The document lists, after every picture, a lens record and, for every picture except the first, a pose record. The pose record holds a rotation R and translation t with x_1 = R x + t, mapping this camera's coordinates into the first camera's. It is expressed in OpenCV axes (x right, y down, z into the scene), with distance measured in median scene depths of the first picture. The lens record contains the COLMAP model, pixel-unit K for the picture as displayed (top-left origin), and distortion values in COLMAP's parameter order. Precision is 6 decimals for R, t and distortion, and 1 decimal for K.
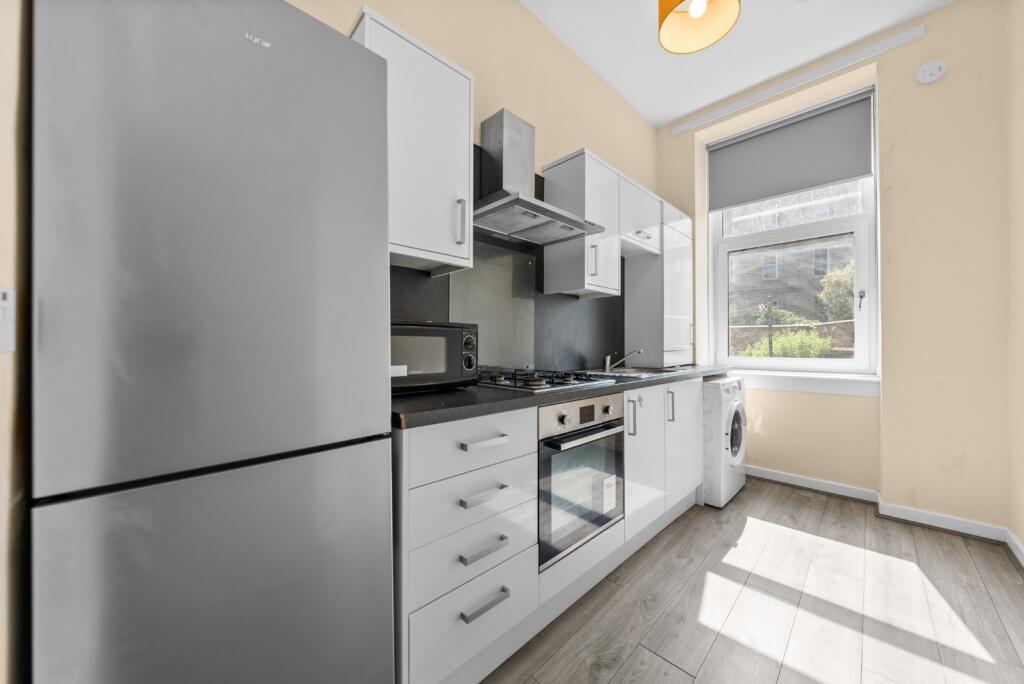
lens RADIAL K [[361.2, 0, 512.0], [0, 361.2, 342.0], [0, 0, 1]] dist [0.000520, 0.000016]
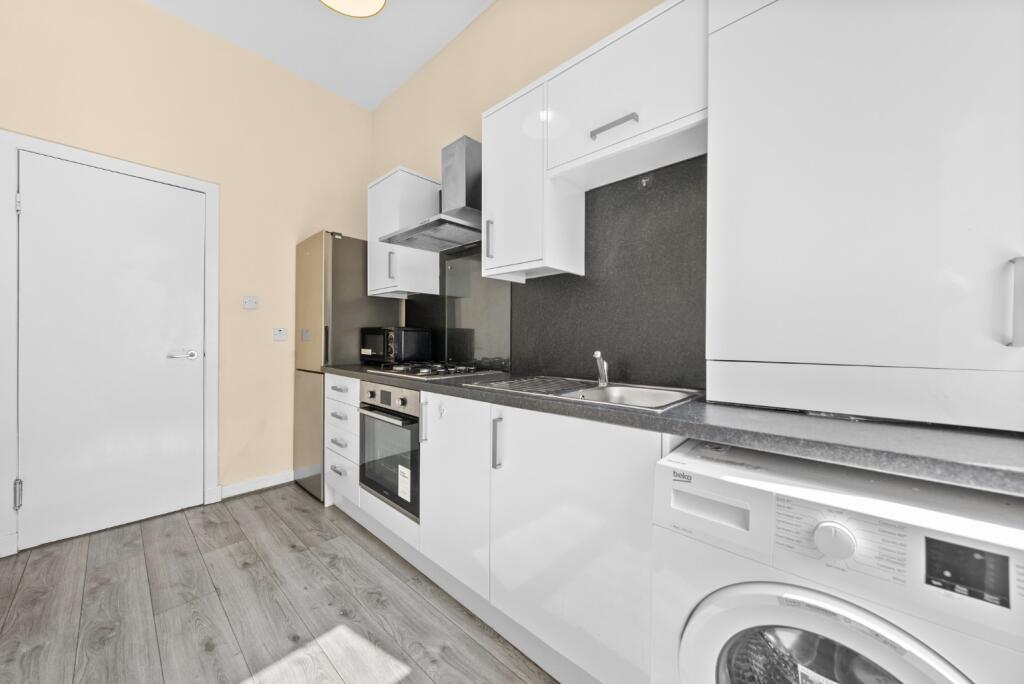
lens RADIAL K [[361.2, 0, 512.0], [0, 361.2, 342.0], [0, 0, 1]] dist [0.000520, 0.000016]
pose [[0.052786, 0.009380, -0.998562, 1.384523], [0.000939, 0.999955, 0.009443, 0.002983], [0.998605, -0.001436, 0.052775, 1.312098]]
